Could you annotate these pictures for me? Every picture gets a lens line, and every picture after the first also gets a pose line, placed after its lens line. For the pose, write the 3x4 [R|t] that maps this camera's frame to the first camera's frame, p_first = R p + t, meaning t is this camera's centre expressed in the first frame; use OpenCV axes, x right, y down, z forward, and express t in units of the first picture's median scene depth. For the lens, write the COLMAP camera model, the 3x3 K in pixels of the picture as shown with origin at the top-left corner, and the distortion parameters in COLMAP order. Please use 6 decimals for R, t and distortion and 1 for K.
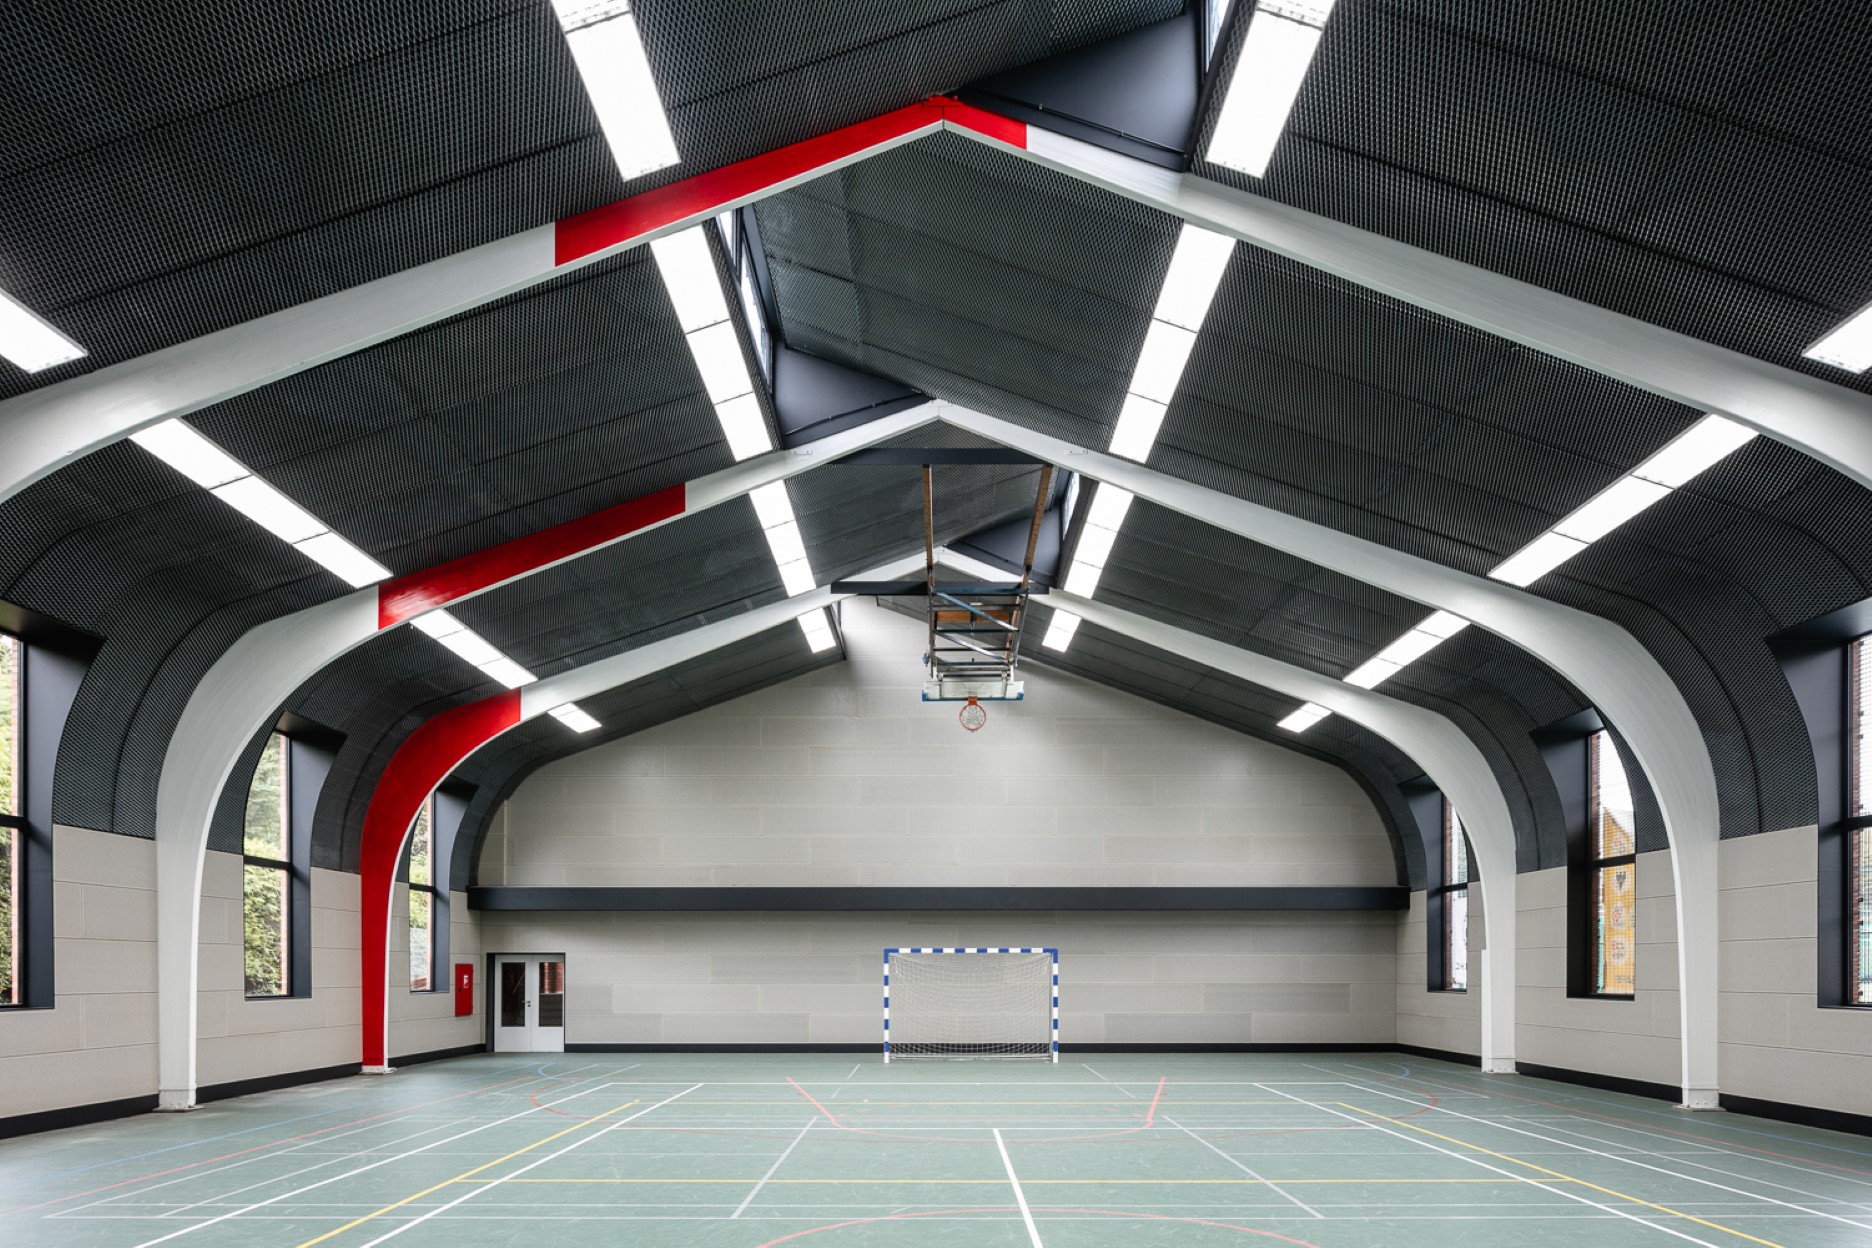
lens RADIAL K [[1208.7, 0, 934.5], [0, 1208.7, 668.4], [0, 0, 1]] dist [0.002034, -0.002055]
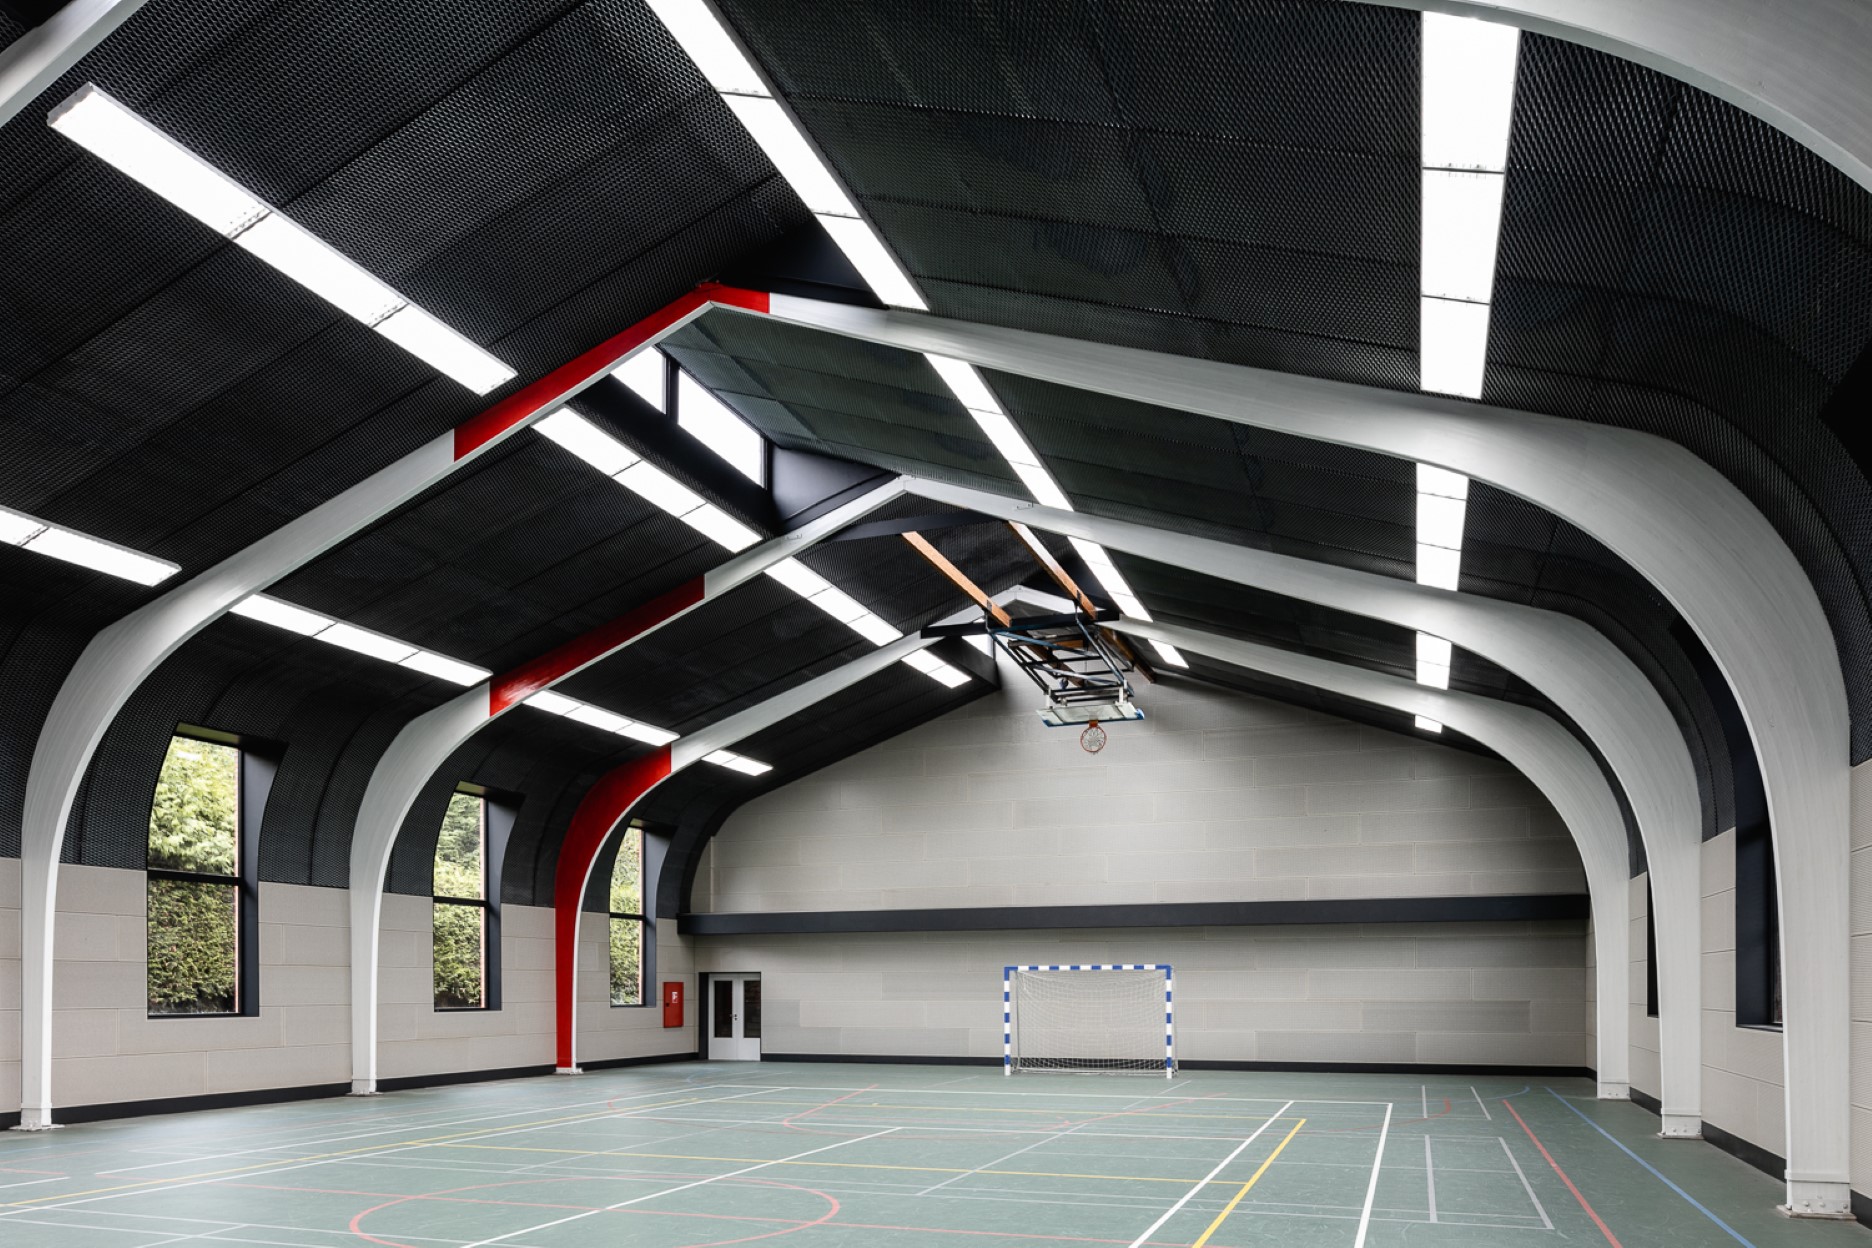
lens RADIAL K [[1264.7, 0, 948.0], [0, 1264.7, 623.9], [0, 0, 1]] dist [0.003439, -0.001353]
pose [[0.943236, -0.093097, -0.318810, 0.295987], [0.082029, 0.995473, -0.048000, -0.018061], [0.321835, 0.019124, 0.946603, -0.072208]]
